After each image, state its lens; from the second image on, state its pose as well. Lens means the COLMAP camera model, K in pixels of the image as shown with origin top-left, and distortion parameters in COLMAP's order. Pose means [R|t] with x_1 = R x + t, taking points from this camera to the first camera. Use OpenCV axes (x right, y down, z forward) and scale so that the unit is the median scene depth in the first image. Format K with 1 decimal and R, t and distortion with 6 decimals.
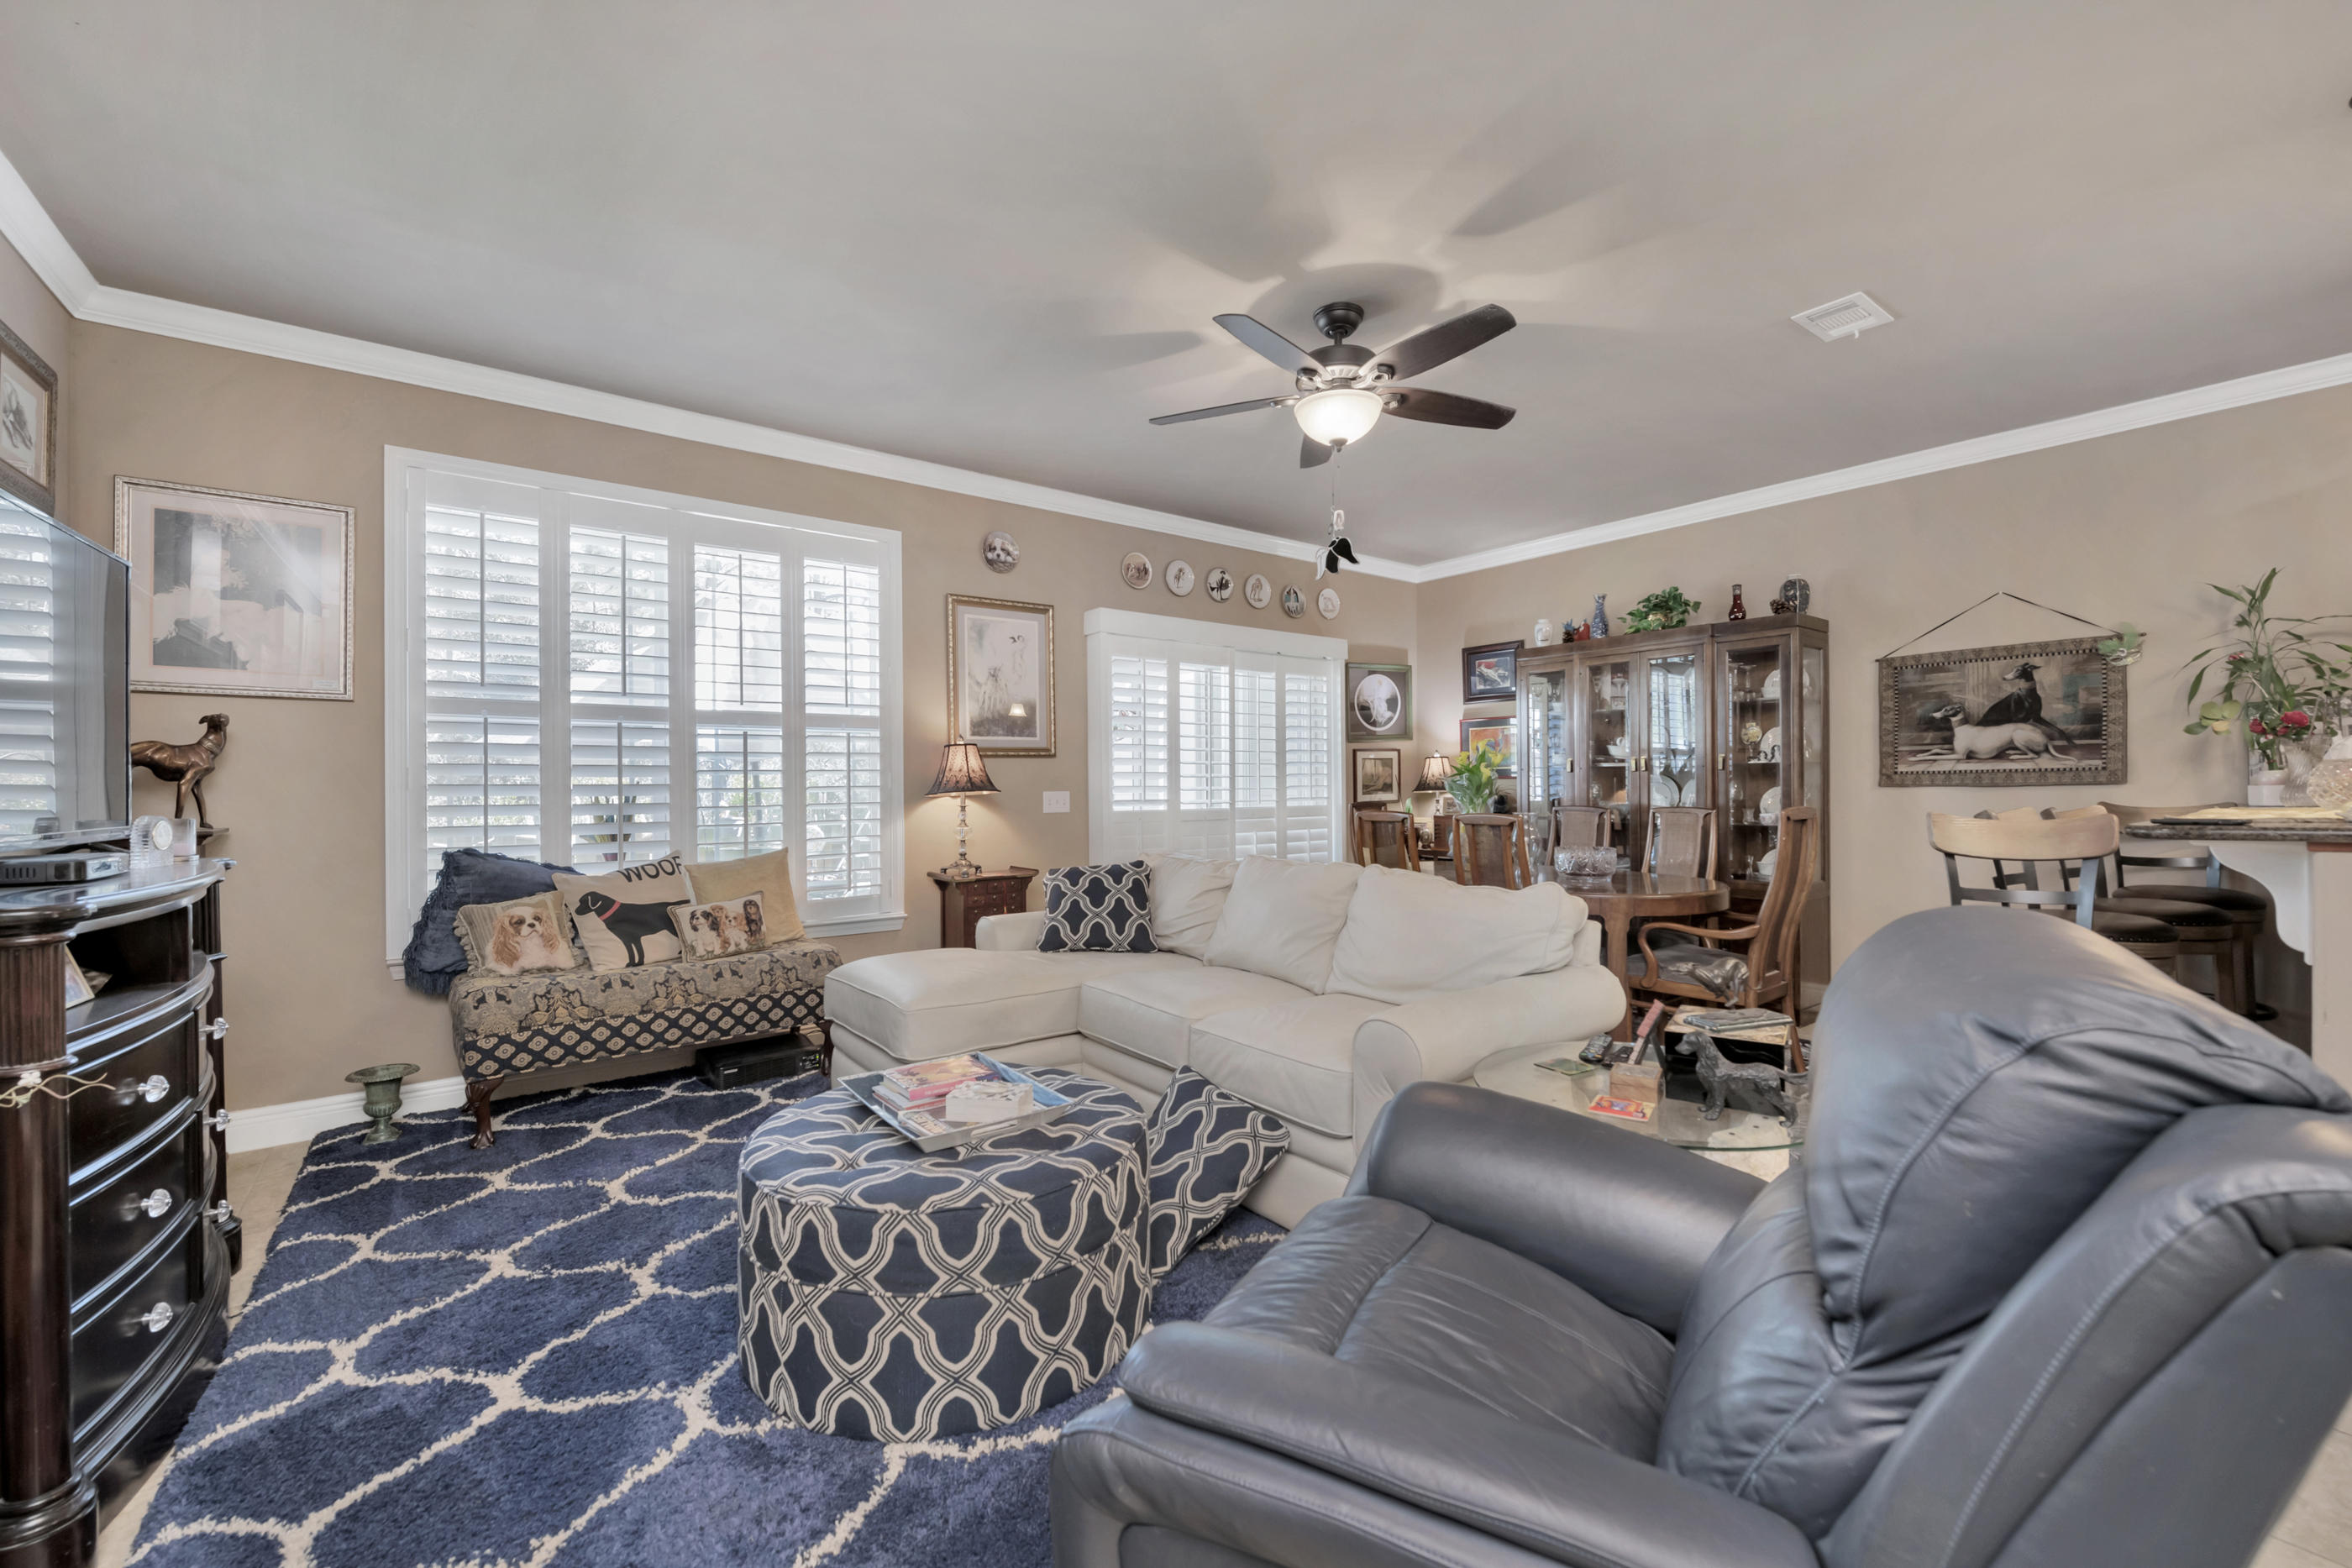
lens RADIAL K [[928.8, 0, 1182.3], [0, 928.8, 784.9], [0, 0, 1]] dist [0.002729, -0.004099]
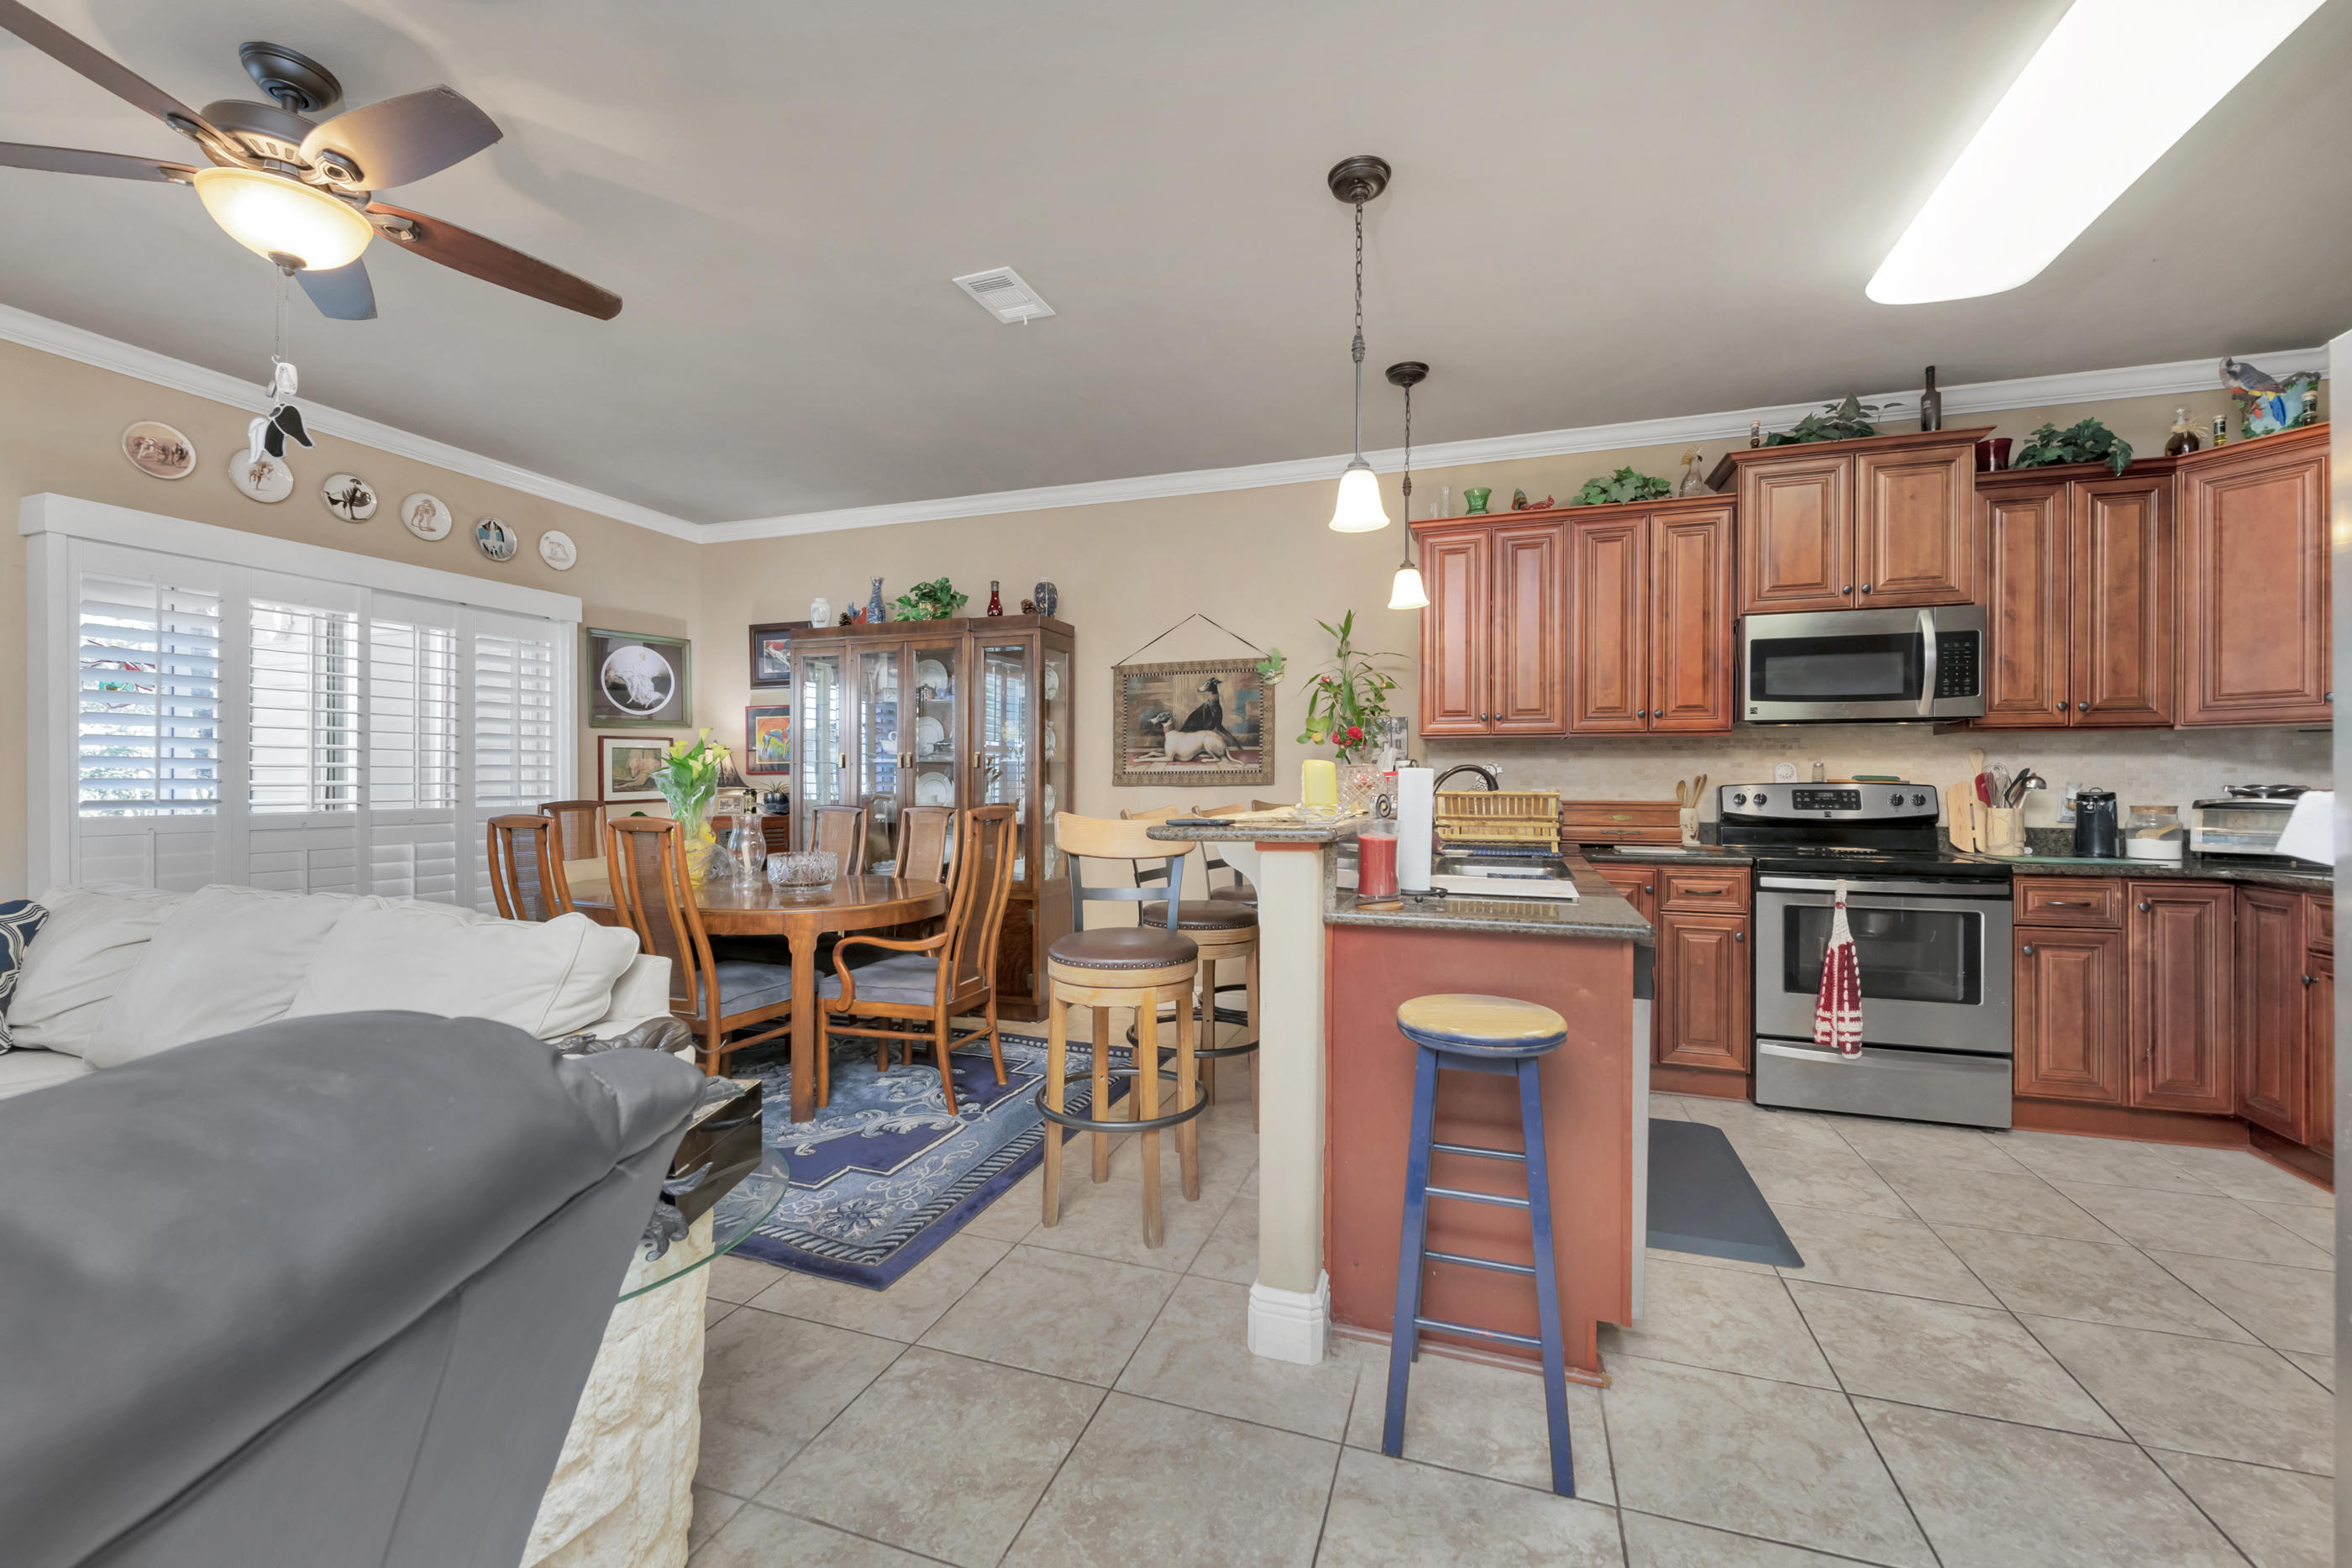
lens RADIAL K [[928.8, 0, 1182.3], [0, 928.8, 784.9], [0, 0, 1]] dist [0.002729, -0.004099]
pose [[0.833967, 0.005365, 0.551788, 0.233584], [-0.007722, 0.999968, 0.001948, -0.001933], [-0.551760, -0.005885, 0.833982, 0.067296]]
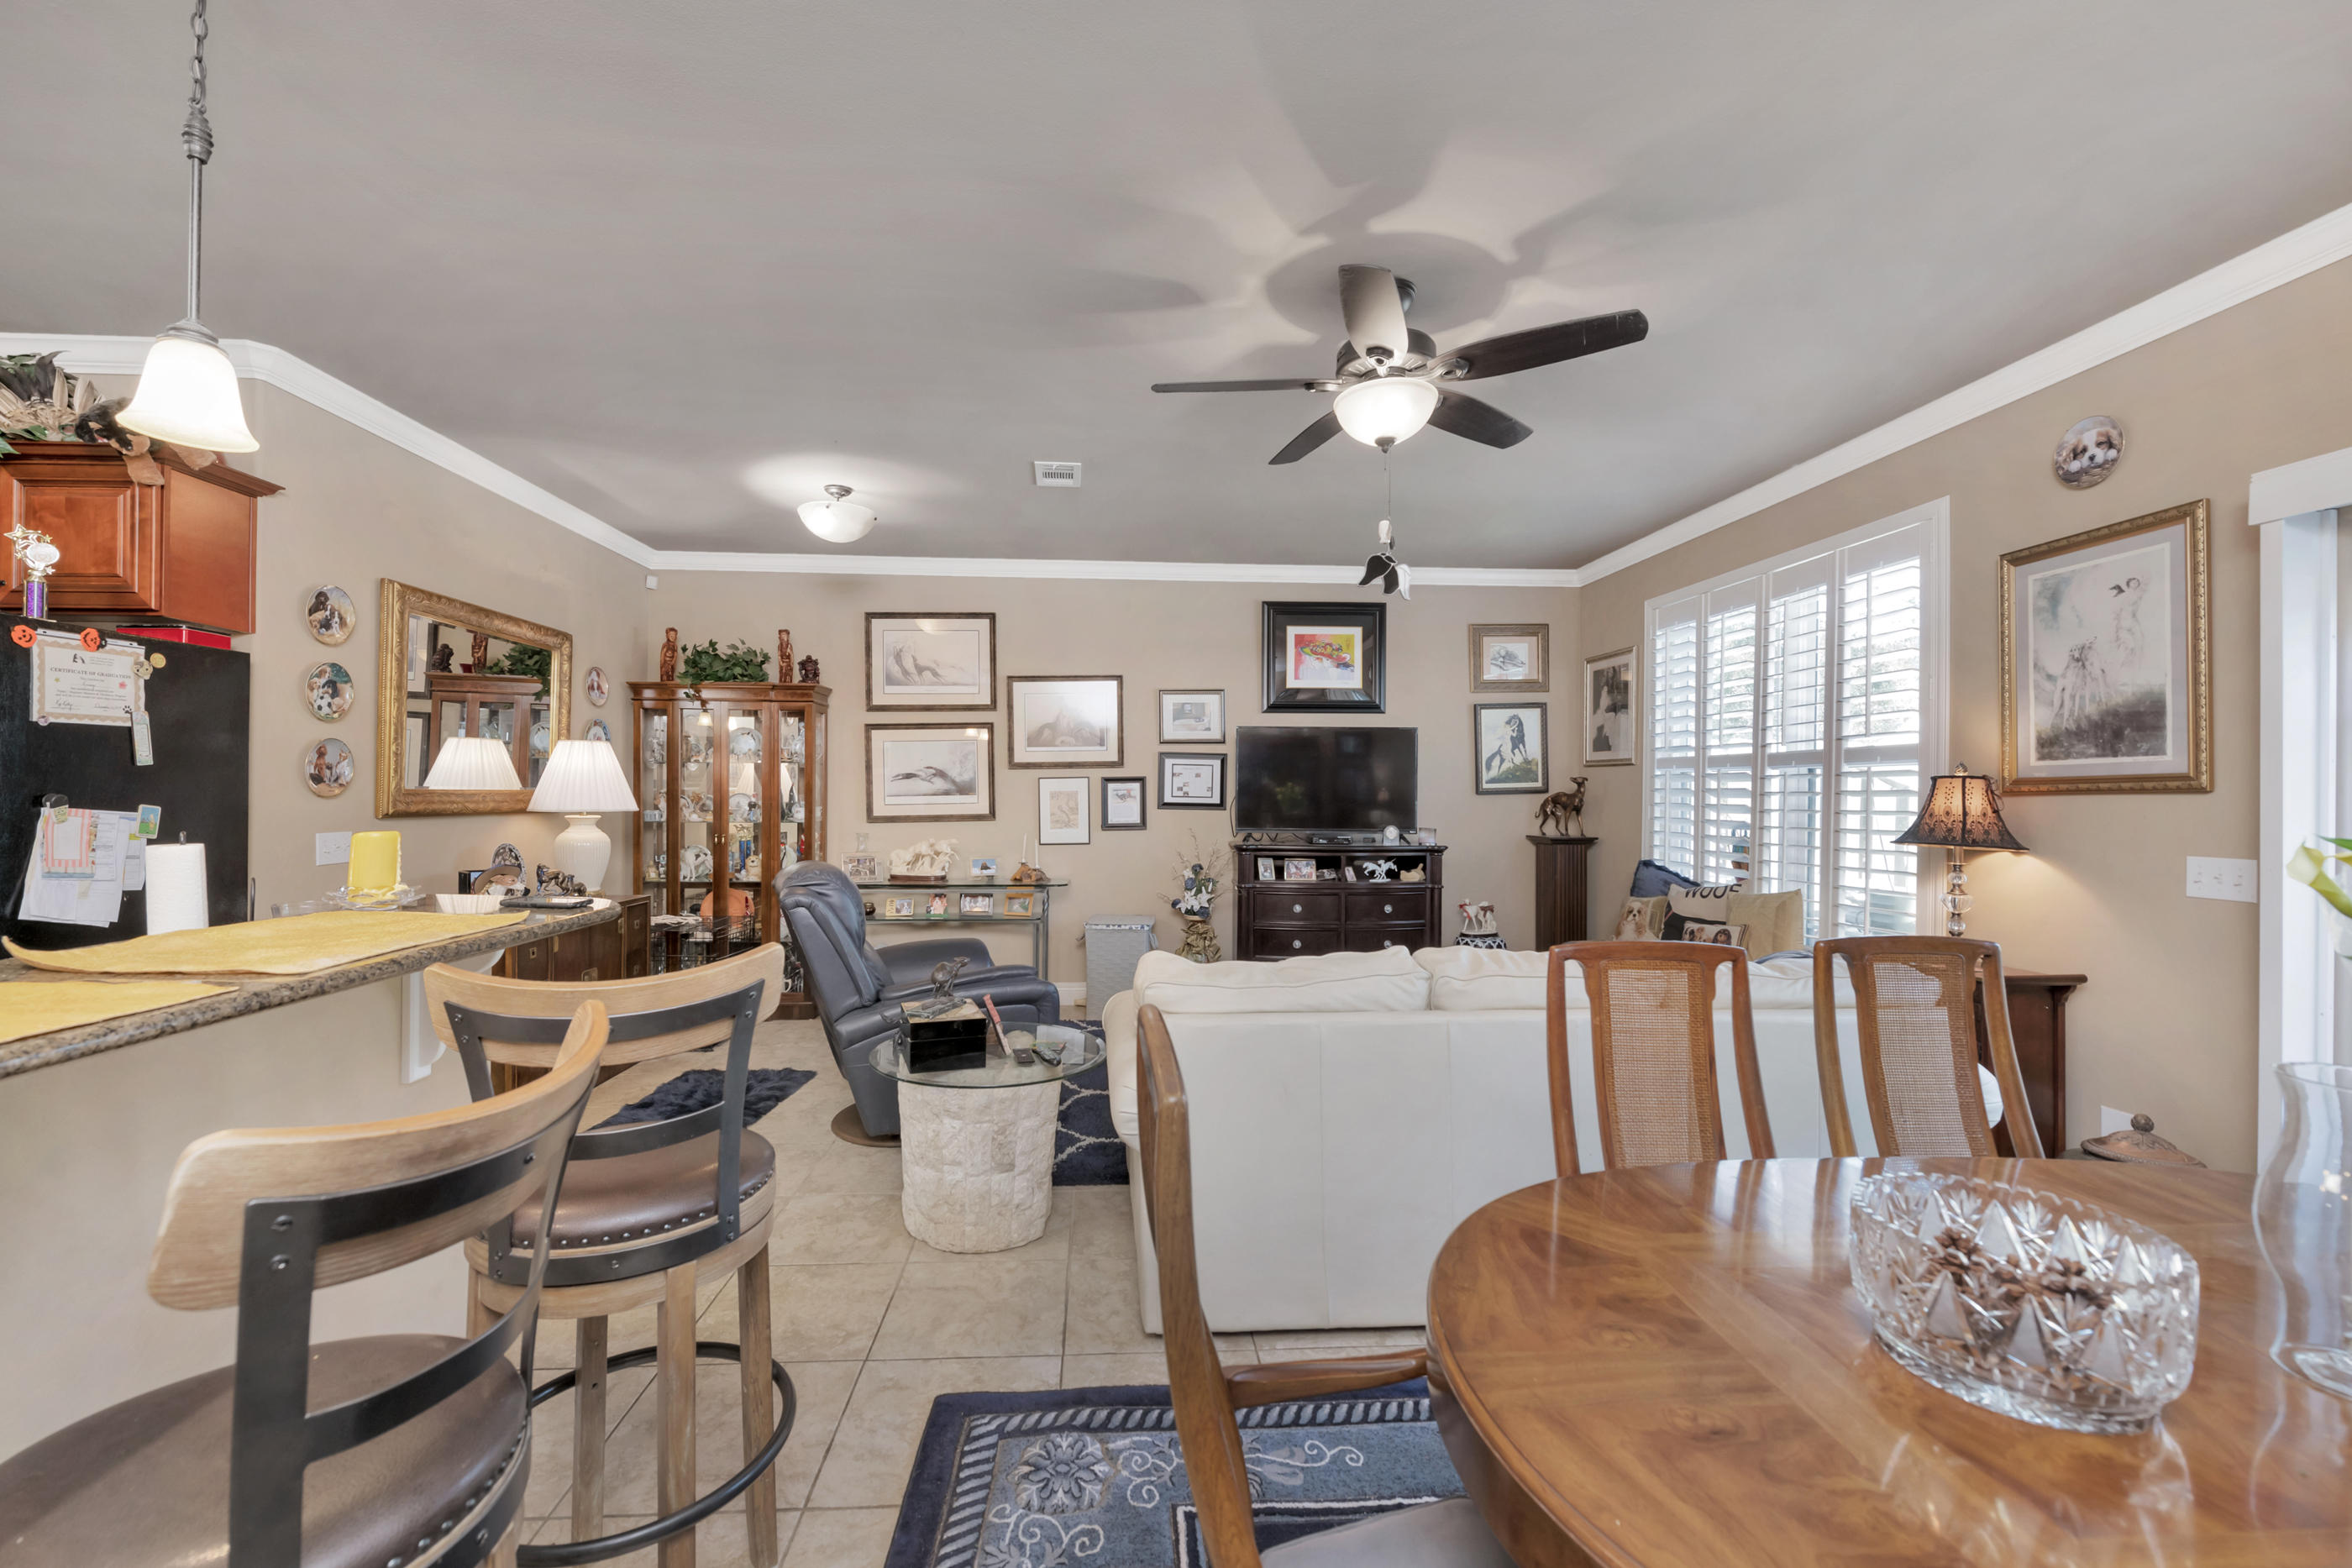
lens RADIAL K [[928.8, 0, 1182.3], [0, 928.8, 784.9], [0, 0, 1]] dist [0.002729, -0.004099]
pose [[-0.550368, -0.003608, -0.834914, 0.682666], [-0.000068, 0.999991, -0.004277, -0.035199], [0.834922, -0.002297, -0.550363, 0.912692]]
